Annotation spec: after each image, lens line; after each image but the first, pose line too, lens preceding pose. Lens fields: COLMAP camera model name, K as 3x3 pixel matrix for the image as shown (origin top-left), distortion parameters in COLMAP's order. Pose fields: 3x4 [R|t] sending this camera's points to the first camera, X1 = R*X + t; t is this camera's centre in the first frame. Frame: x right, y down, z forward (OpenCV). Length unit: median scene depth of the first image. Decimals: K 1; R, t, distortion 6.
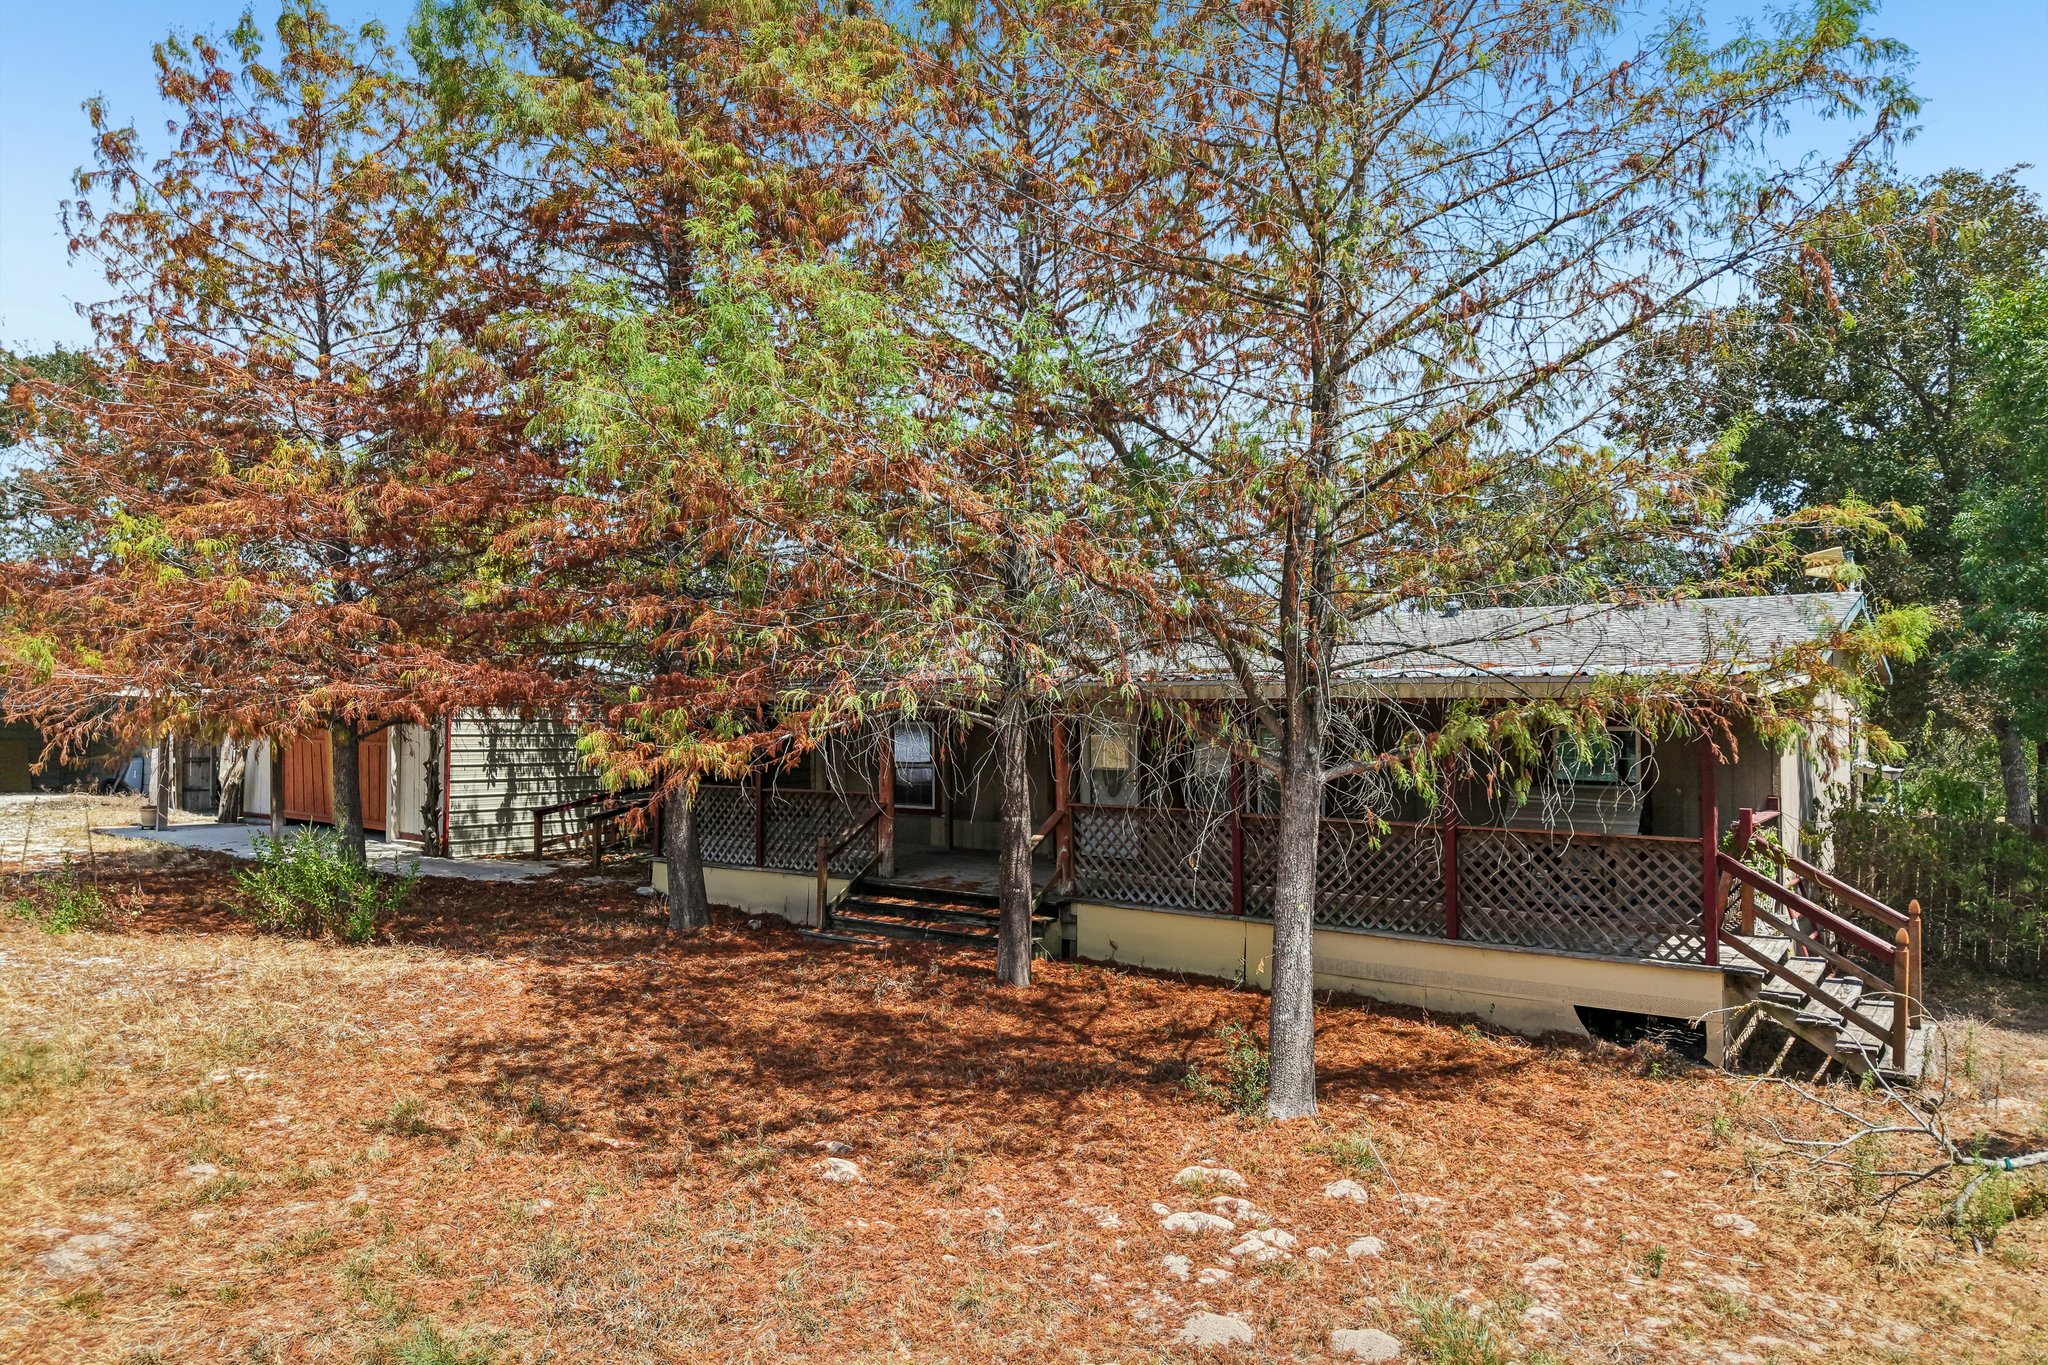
lens RADIAL K [[1370.6, 0, 1024.5], [0, 1370.6, 682.3], [0, 0, 1]] dist [0.017704, -0.023486]
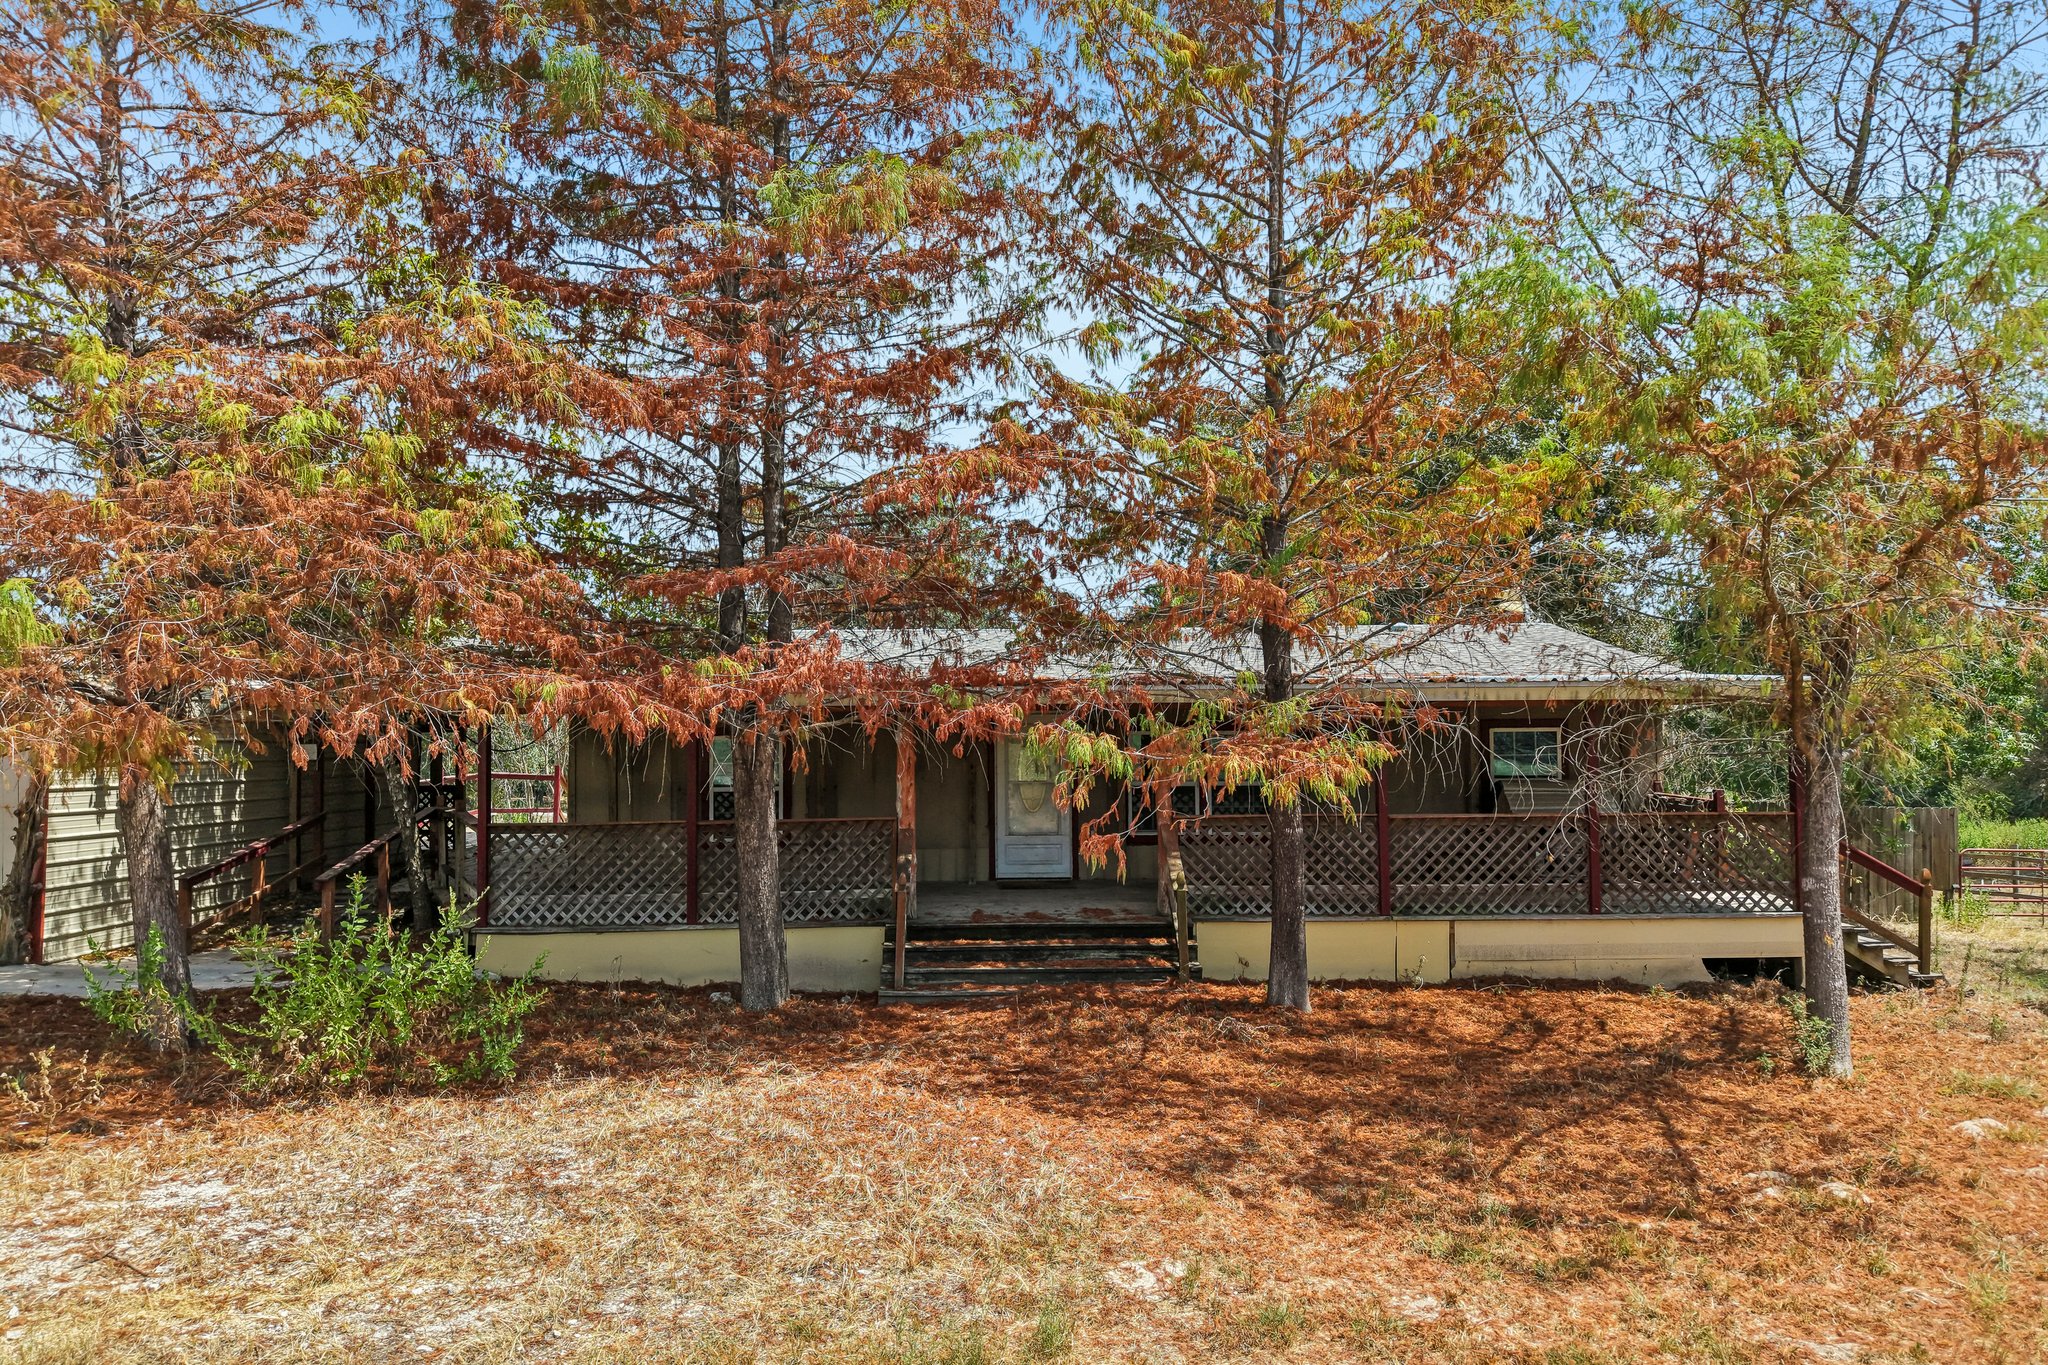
lens RADIAL K [[1370.6, 0, 1023.6], [0, 1370.6, 685.3], [0, 0, 1]] dist [0.017704, -0.023486]
pose [[0.776817, 0.010911, 0.629632, -0.806768], [-0.004249, 0.999918, -0.012085, 0.016668], [-0.629712, 0.006712, 0.776800, 0.447603]]
